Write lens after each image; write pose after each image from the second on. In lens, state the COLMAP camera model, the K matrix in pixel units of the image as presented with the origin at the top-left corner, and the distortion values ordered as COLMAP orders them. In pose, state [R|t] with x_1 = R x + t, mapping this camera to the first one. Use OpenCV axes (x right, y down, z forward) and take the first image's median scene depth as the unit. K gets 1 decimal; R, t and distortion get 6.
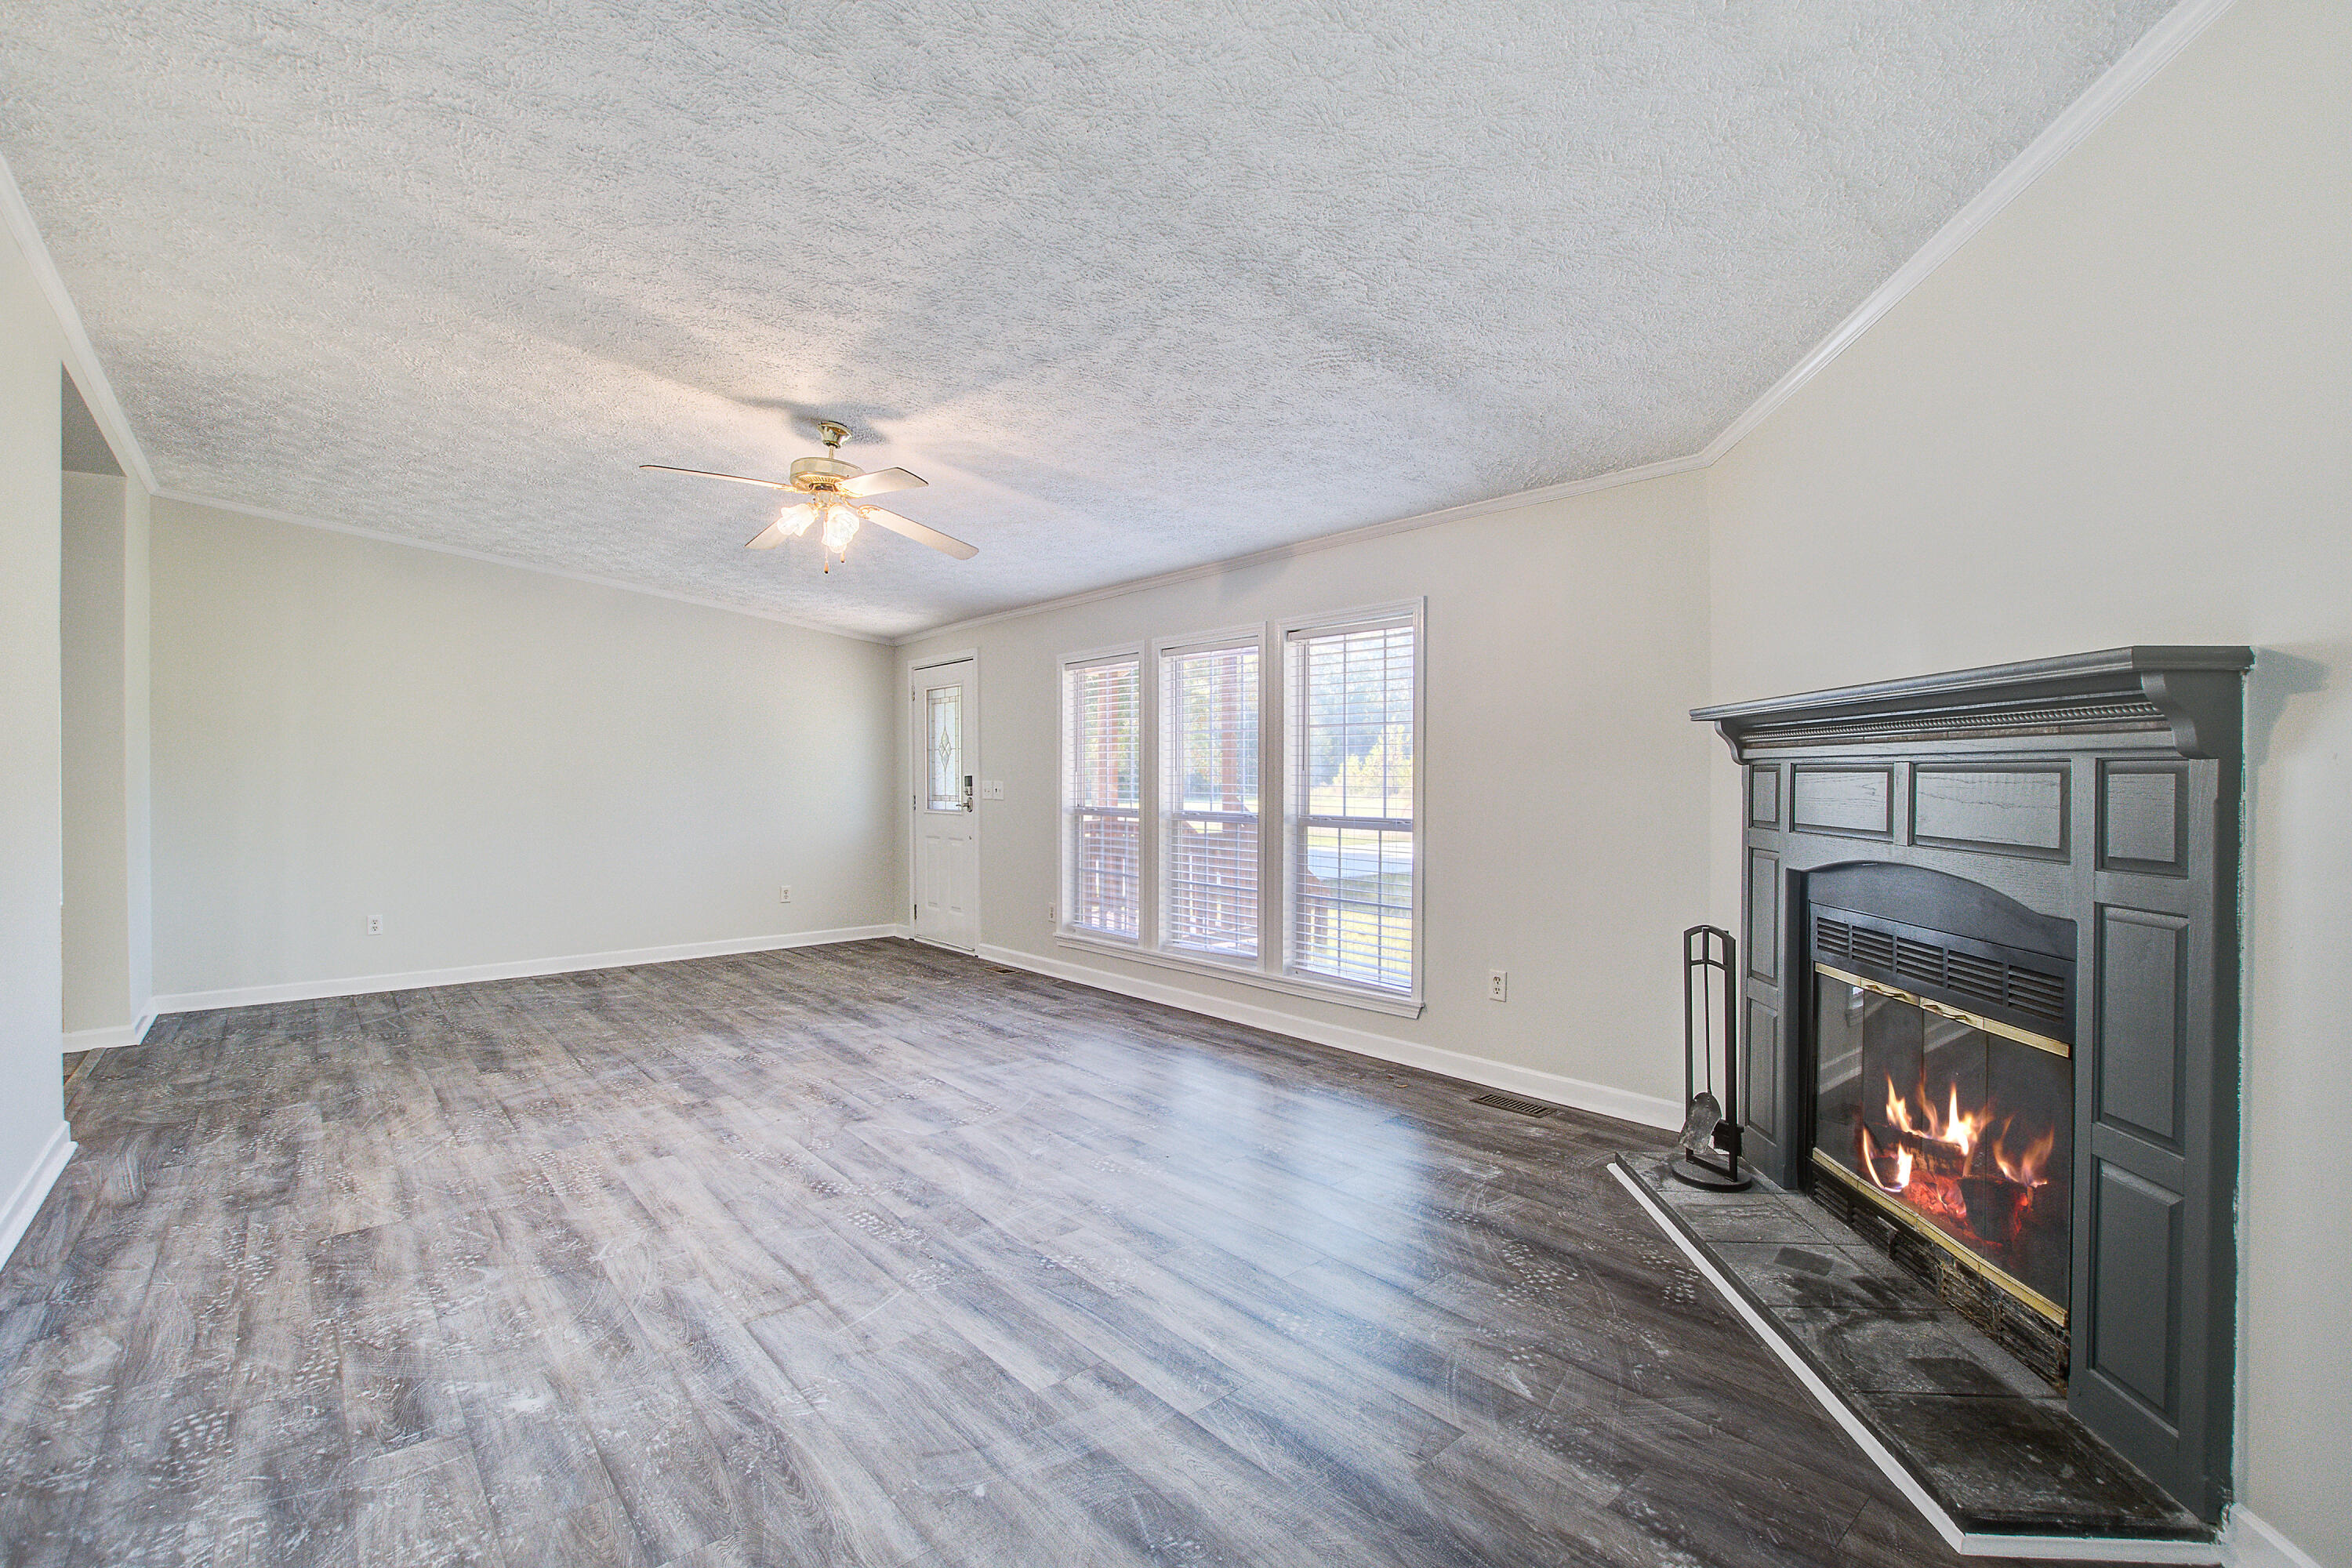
lens RADIAL K [[1043.4, 0, 1174.5], [0, 1043.4, 782.9], [0, 0, 1]] dist [-0.031008, 0.004582]
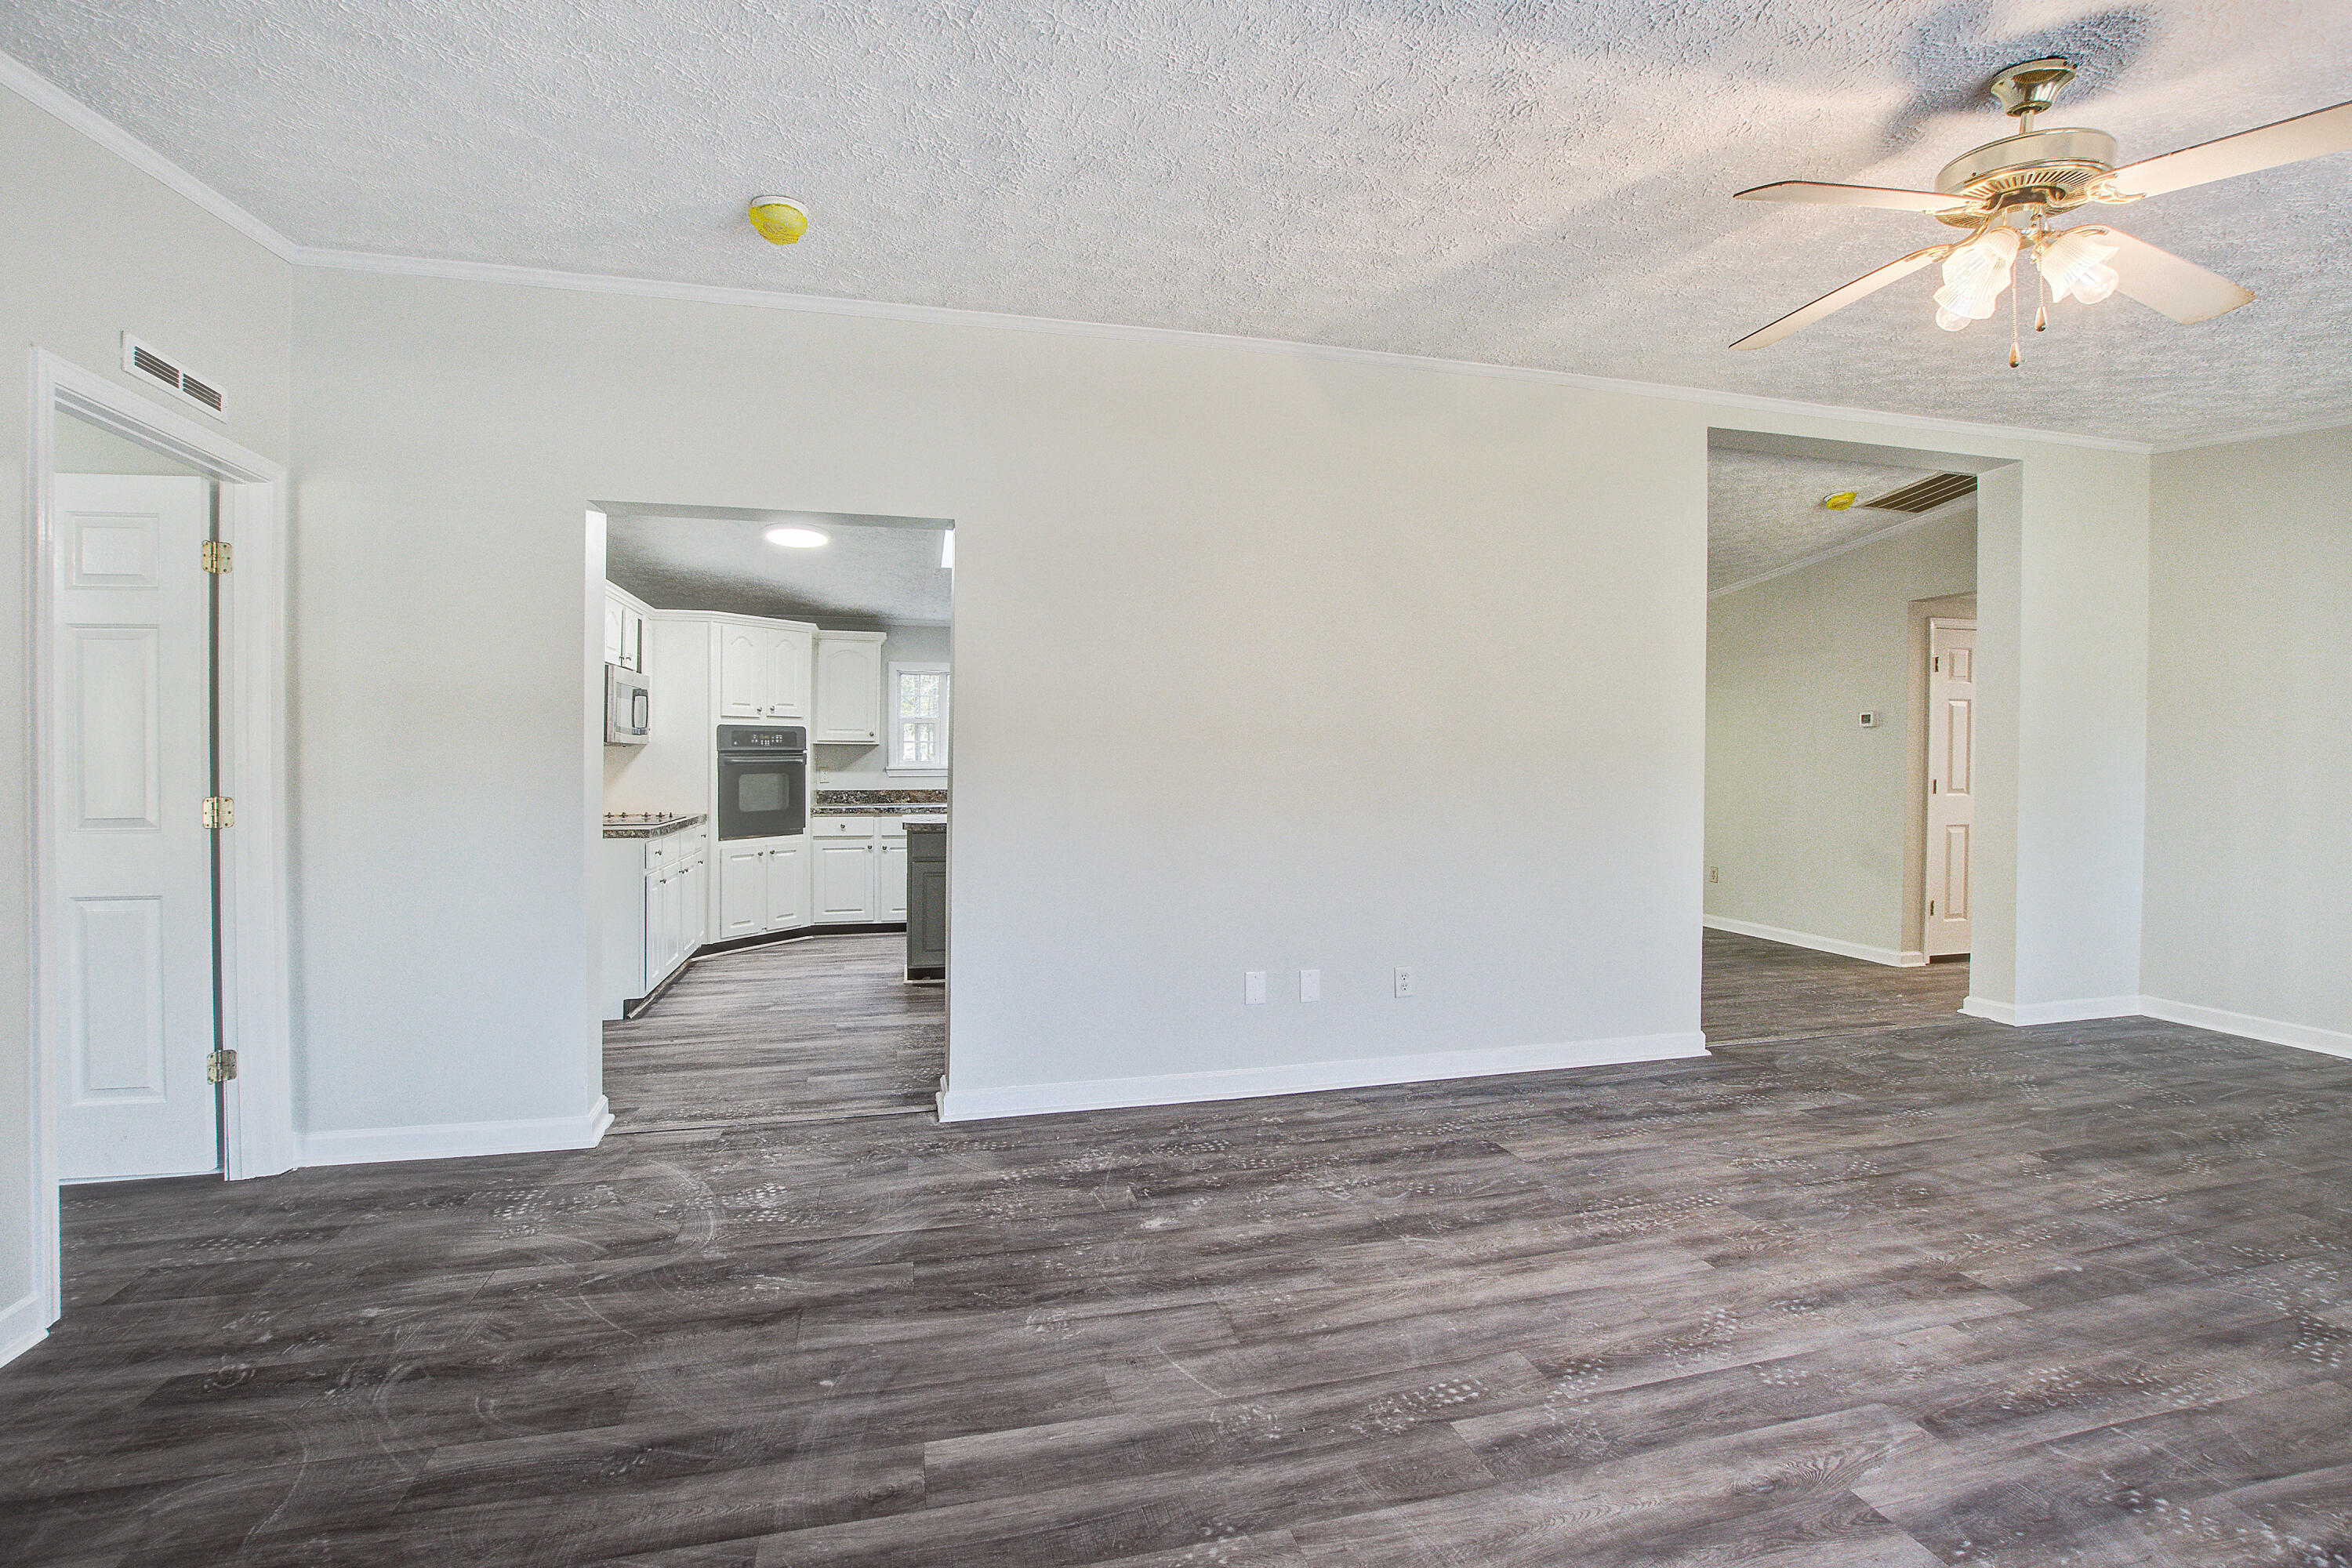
lens RADIAL K [[1043.4, 0, 1167.0], [0, 1043.4, 763.8], [0, 0, 1]] dist [-0.031008, 0.004582]
pose [[-0.443740, 0.006392, -0.896133, 0.387839], [-0.005156, 0.999940, 0.009685, -0.008945], [0.896141, 0.008918, -0.443681, 1.071537]]
